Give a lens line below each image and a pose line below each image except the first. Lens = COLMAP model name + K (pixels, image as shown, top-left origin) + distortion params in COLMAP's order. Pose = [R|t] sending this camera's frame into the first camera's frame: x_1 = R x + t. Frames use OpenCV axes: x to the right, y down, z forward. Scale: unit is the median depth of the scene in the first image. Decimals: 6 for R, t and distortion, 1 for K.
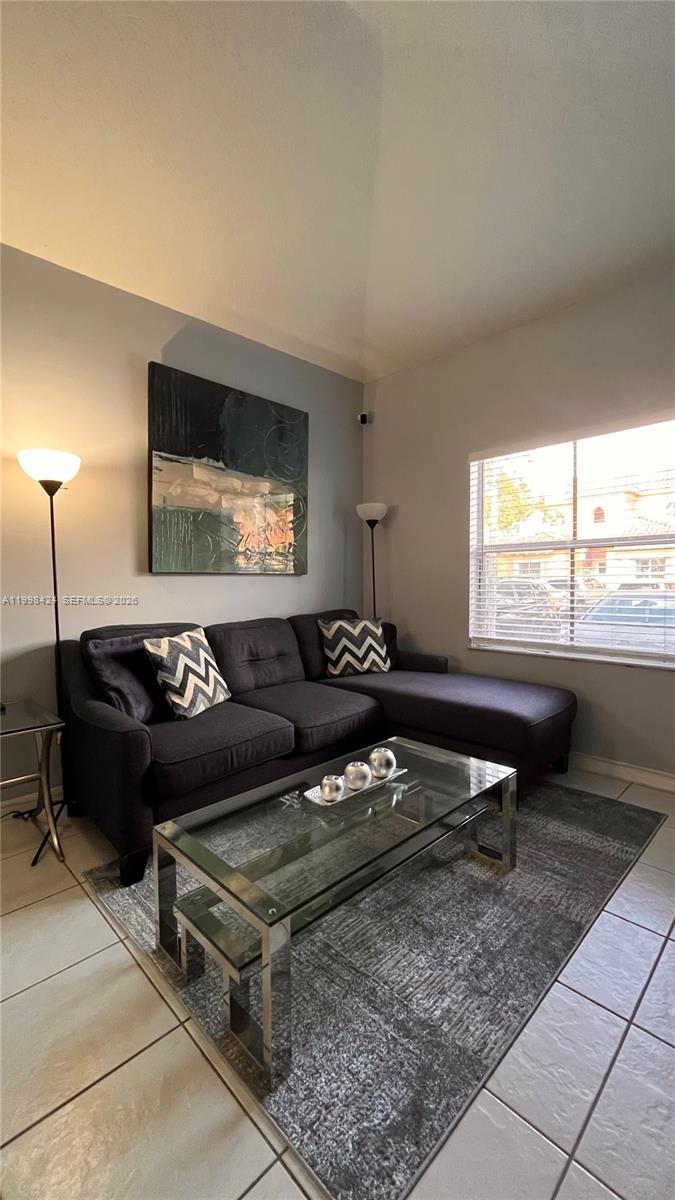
lens RADIAL K [[483.1, 0, 329.9], [0, 483.1, 598.6], [0, 0, 1]] dist [-0.003045, -0.000088]
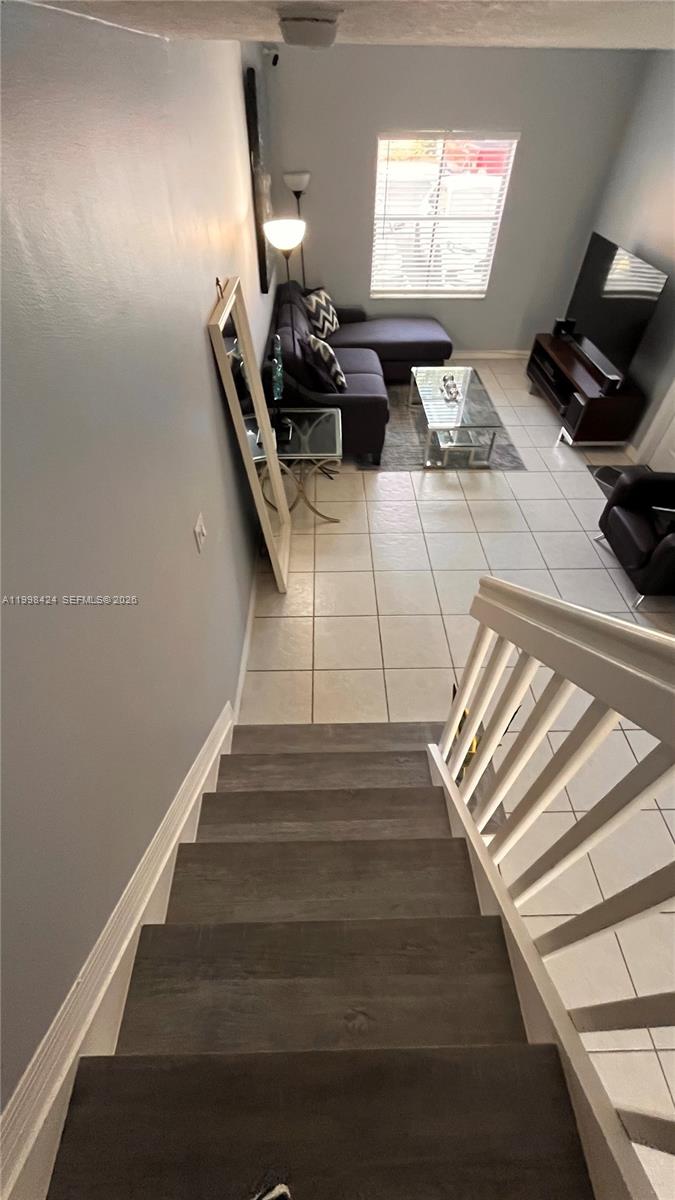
lens RADIAL K [[484.0, 0, 337.5], [0, 484.0, 600.0], [0, 0, 1]] dist [-0.007256, 0.000030]
pose [[0.679388, -0.530381, 0.507079, -1.173028], [0.018794, 0.703401, 0.710545, -0.347066], [-0.733539, -0.473206, 0.487850, -0.176200]]
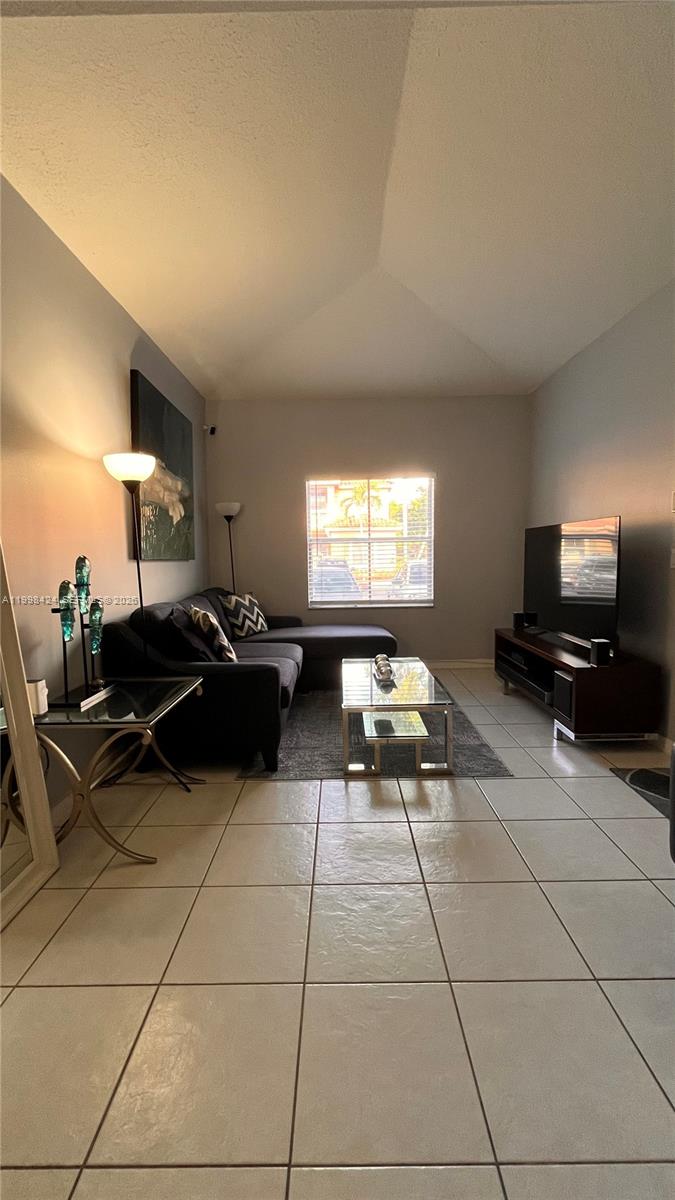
lens RADIAL K [[484.0, 0, 337.5], [0, 484.0, 600.0], [0, 0, 1]] dist [-0.007256, 0.000030]
pose [[0.697580, -0.069438, 0.713134, -0.731751], [0.039802, 0.997512, 0.058193, -0.006753], [-0.715400, -0.012210, 0.698608, -0.096289]]
